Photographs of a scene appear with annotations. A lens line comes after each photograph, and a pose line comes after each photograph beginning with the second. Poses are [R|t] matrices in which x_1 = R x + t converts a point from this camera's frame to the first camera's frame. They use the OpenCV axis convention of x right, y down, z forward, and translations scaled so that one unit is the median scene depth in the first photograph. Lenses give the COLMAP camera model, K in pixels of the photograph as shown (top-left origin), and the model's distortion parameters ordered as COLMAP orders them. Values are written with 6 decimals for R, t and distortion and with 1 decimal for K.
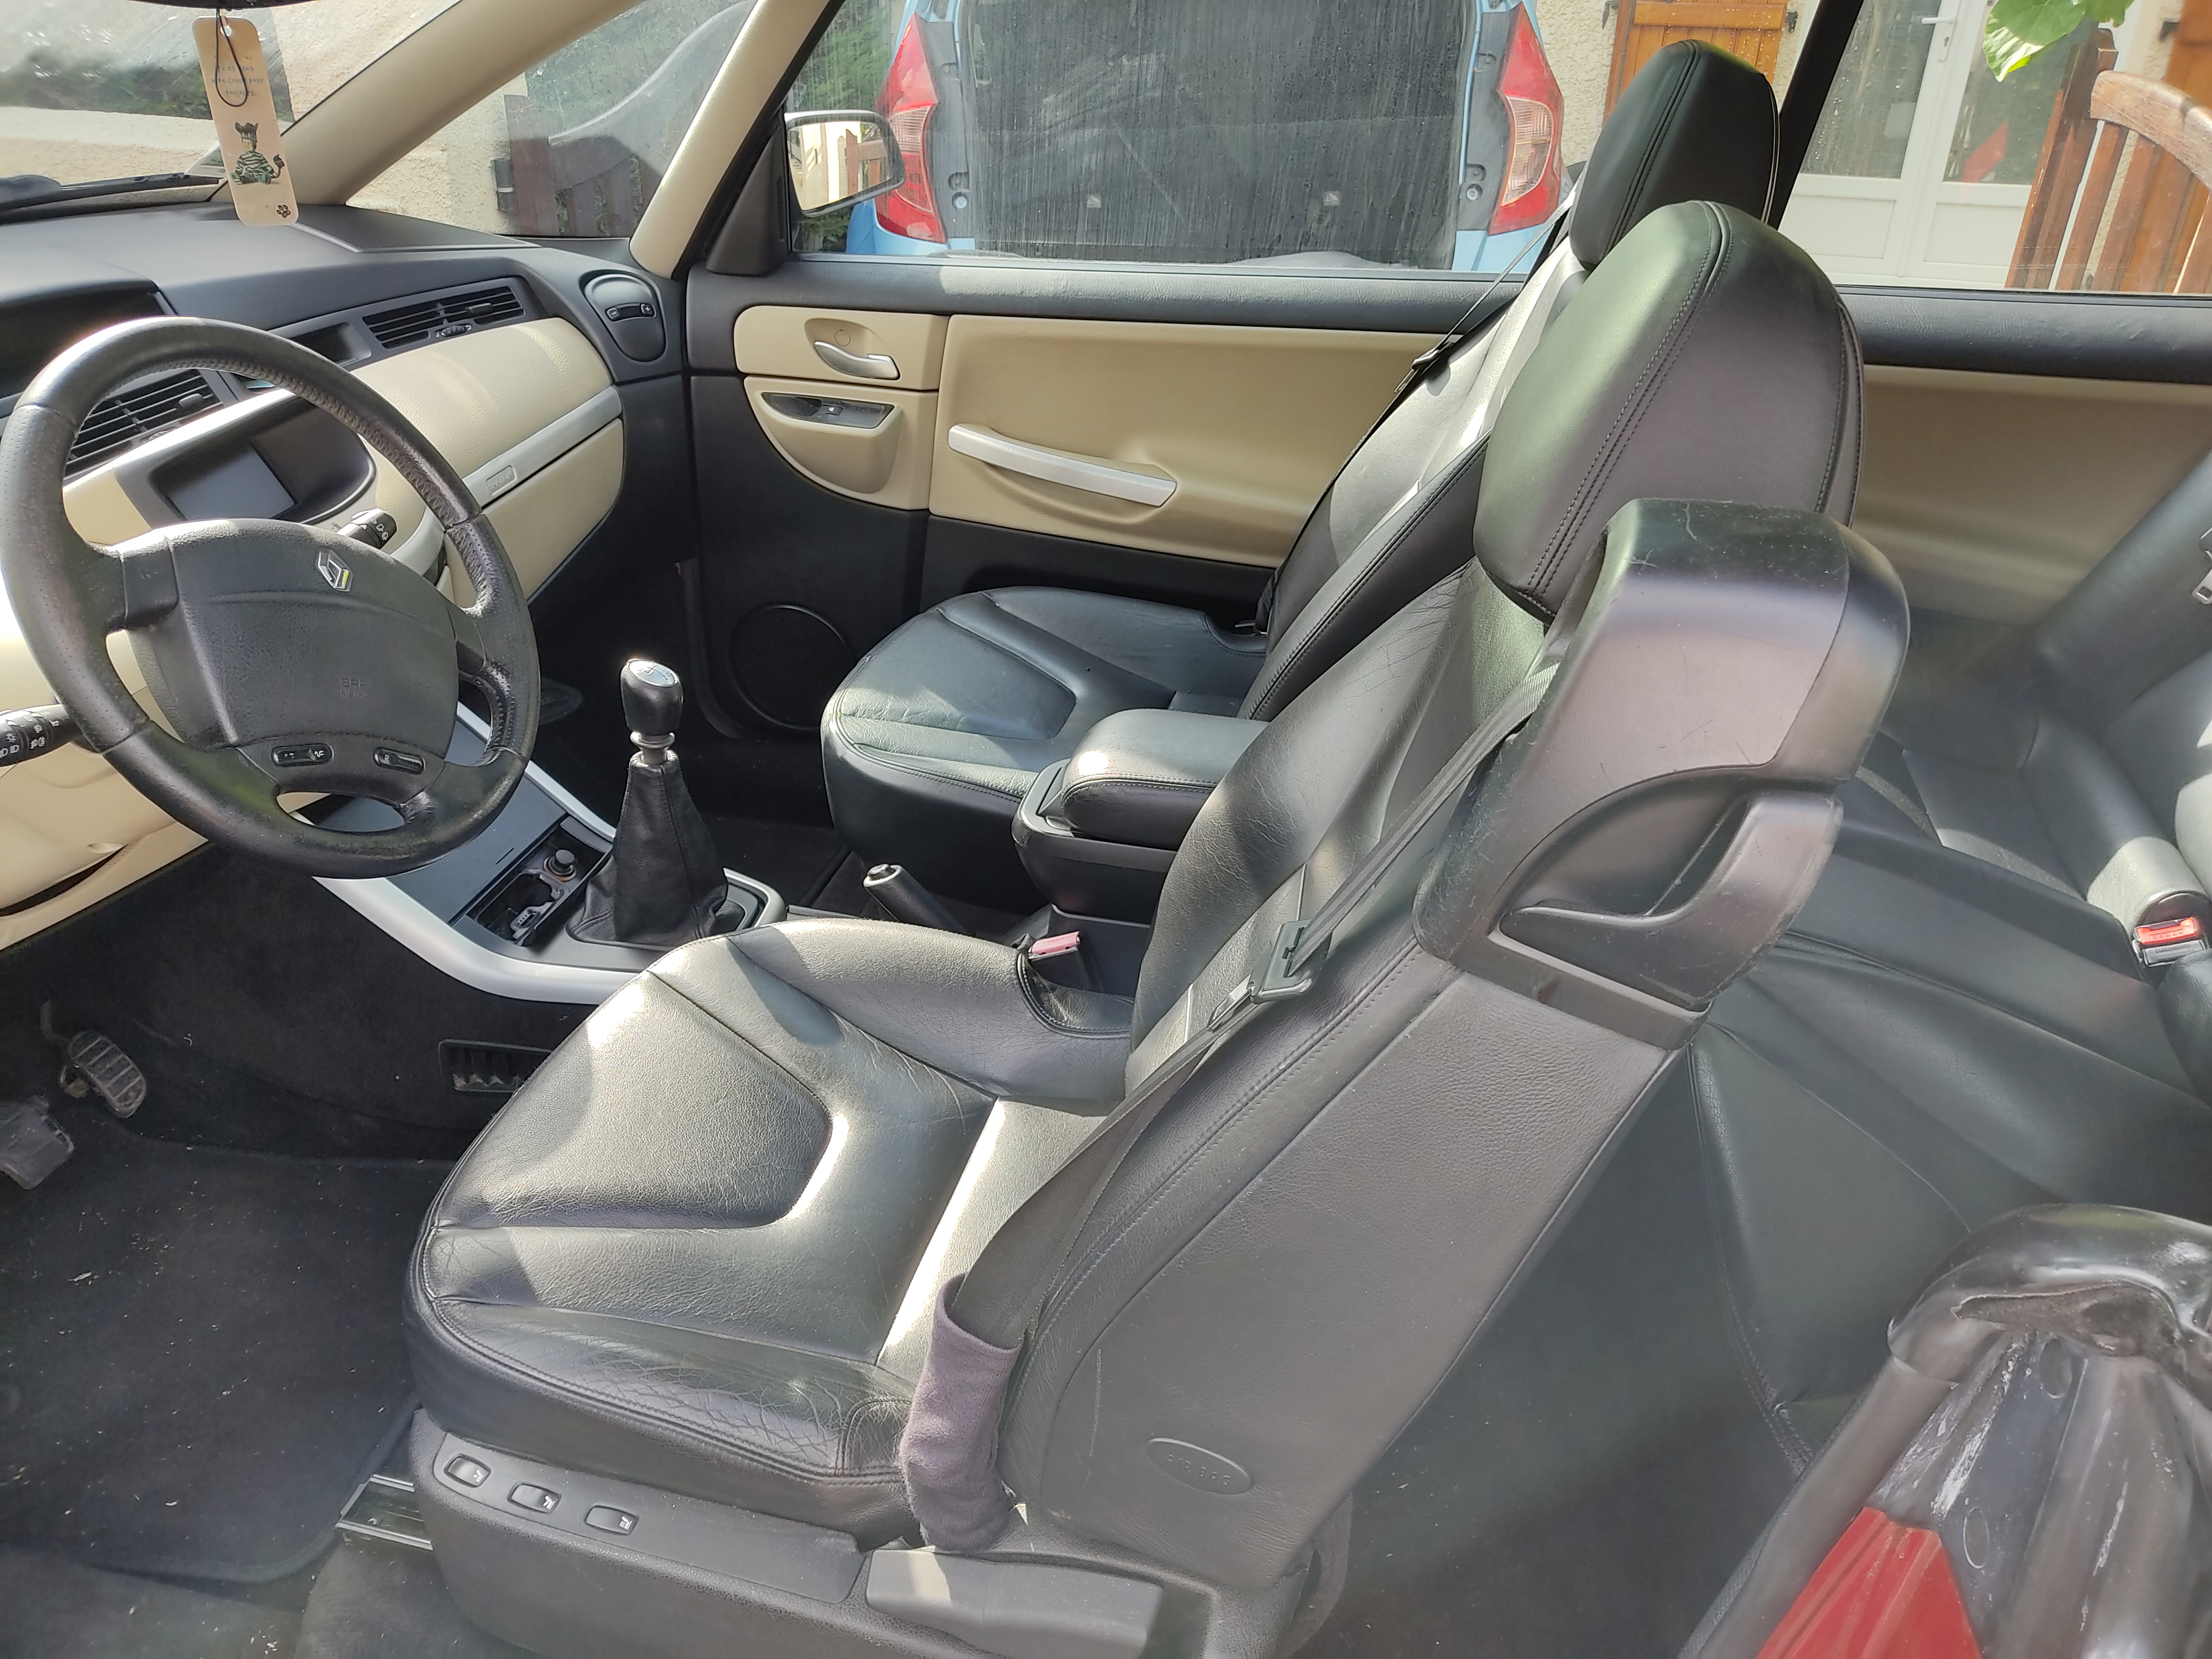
lens RADIAL K [[1666.1, 0, 1104.8], [0, 1666.1, 878.8], [0, 0, 1]] dist [0.098178, -0.142921]
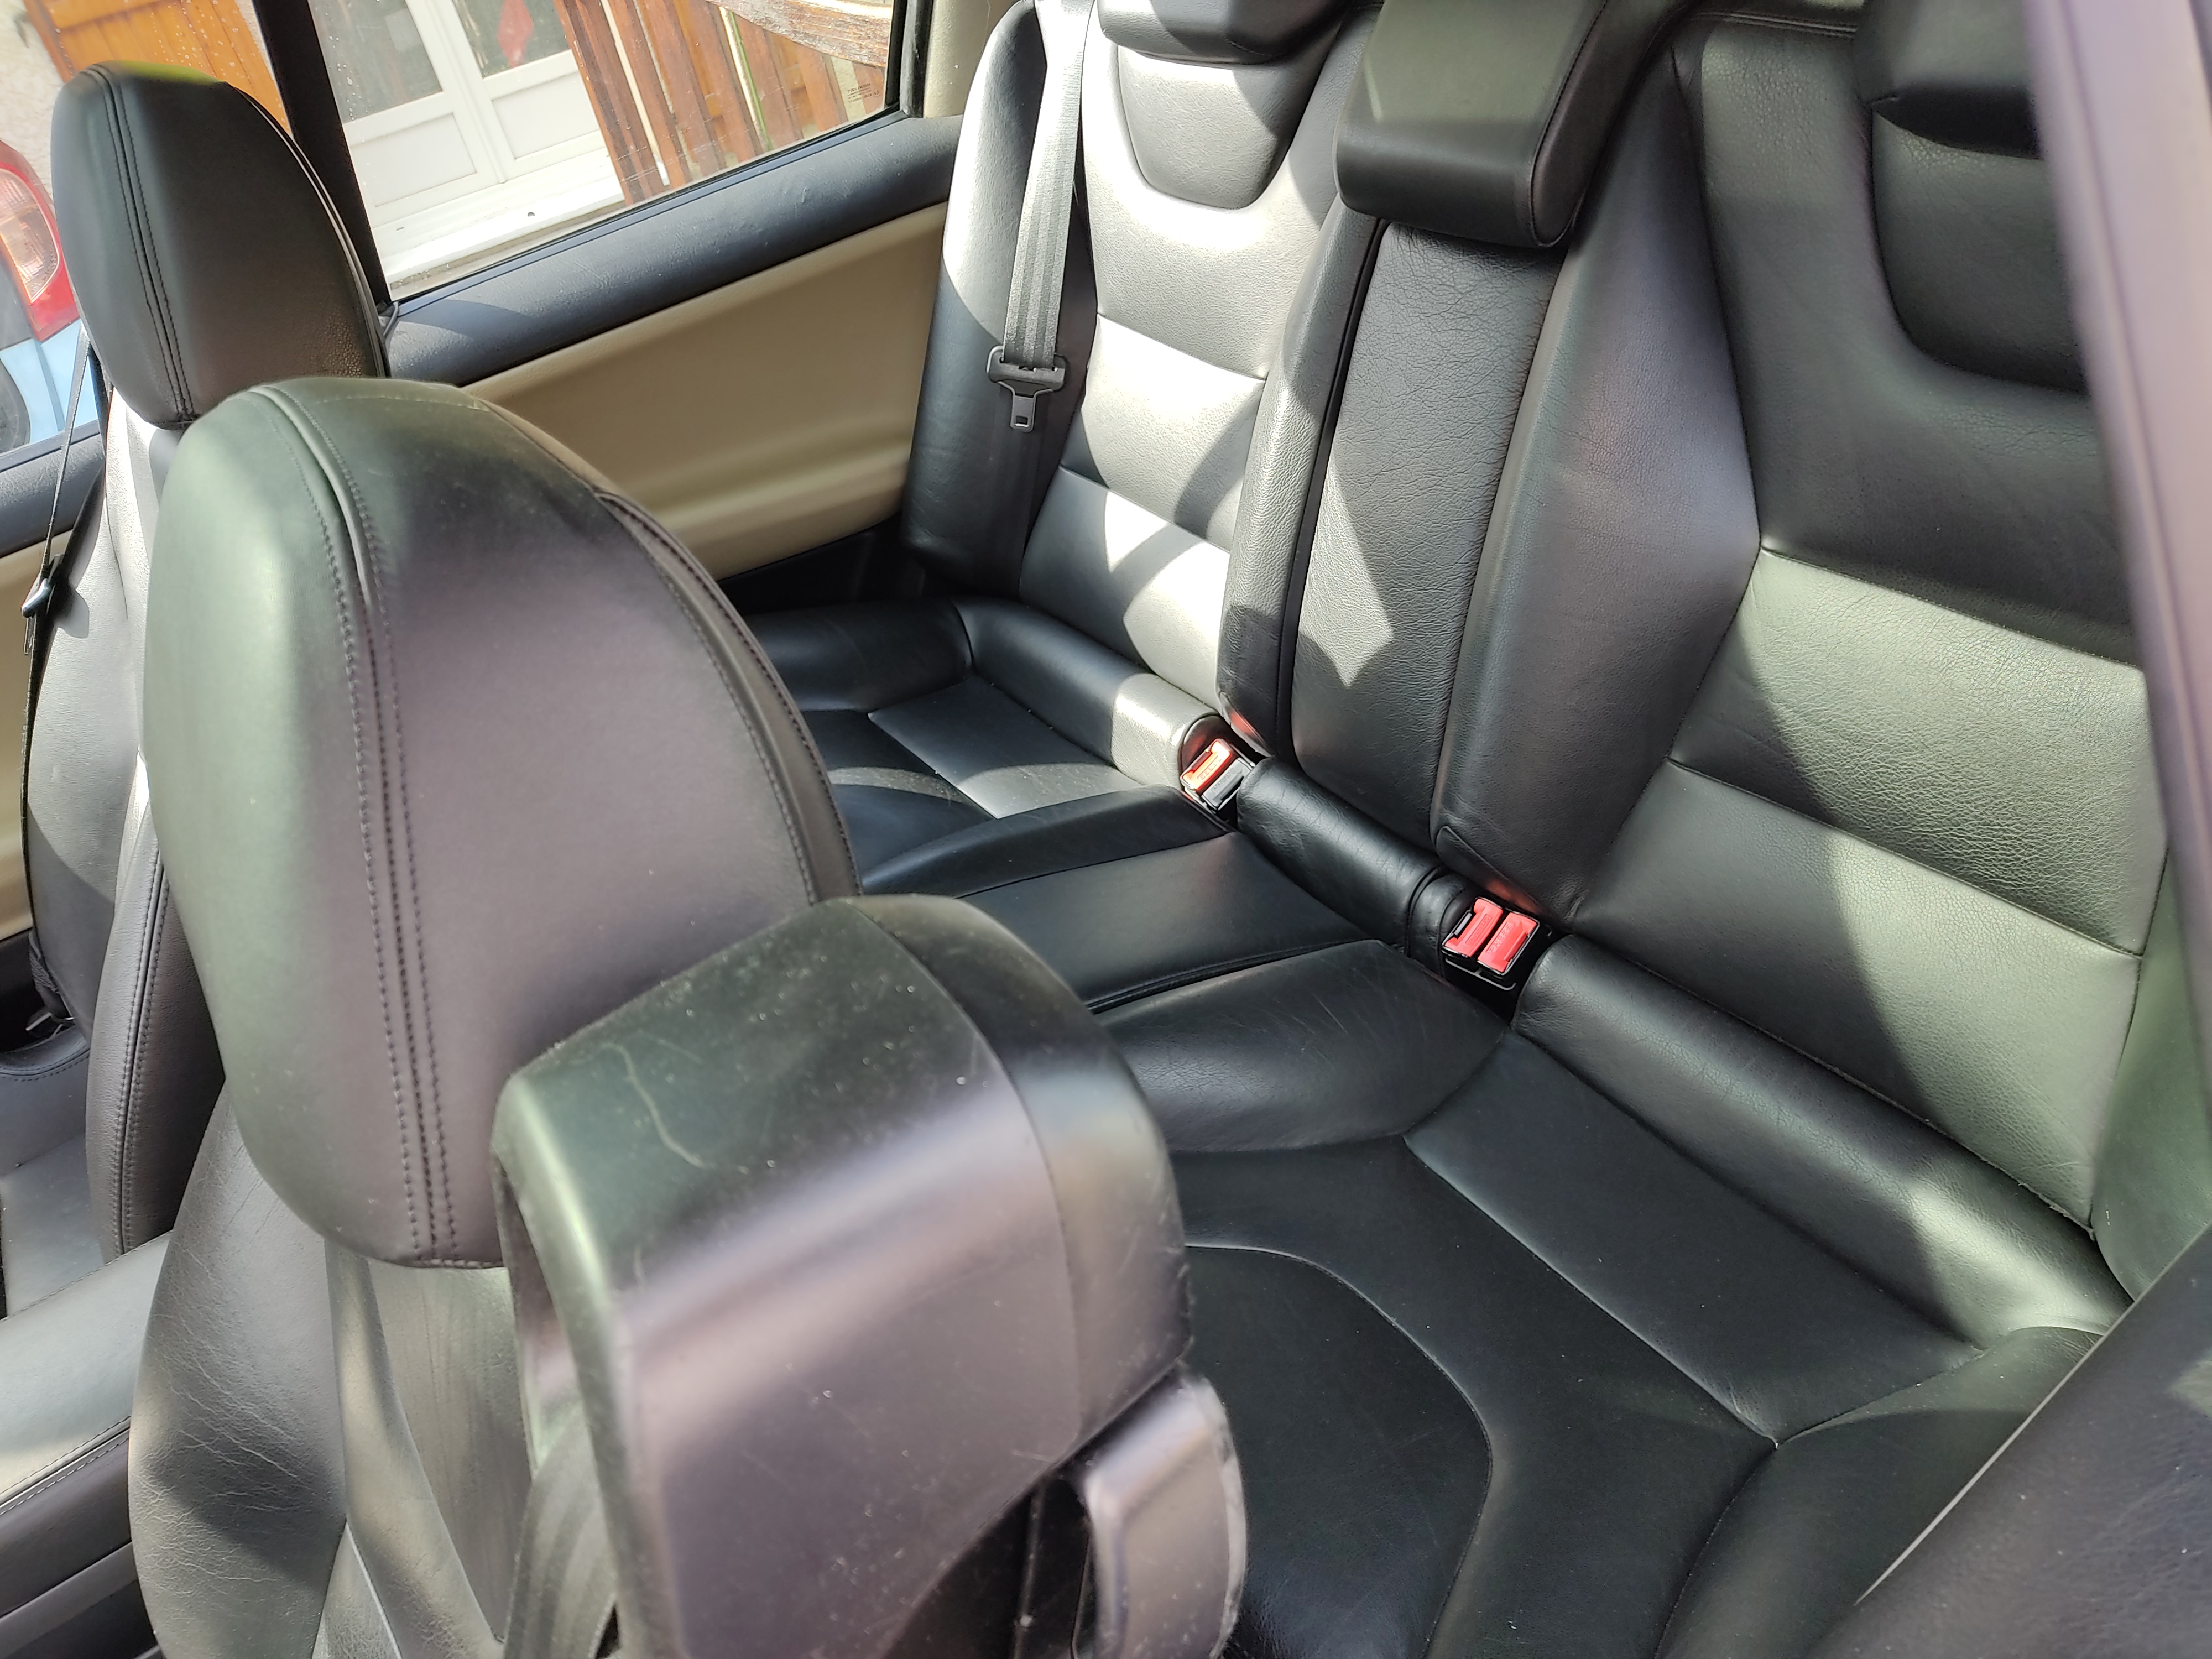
lens RADIAL K [[1660.3, 0, 1106.0], [0, 1660.3, 829.5], [0, 0, 1]] dist [0.000401, -0.001849]
pose [[0.675706, -0.550280, 0.490524, 0.107202], [0.537338, 0.823207, 0.183296, -0.127359], [-0.504667, 0.139723, 0.851932, 0.227270]]
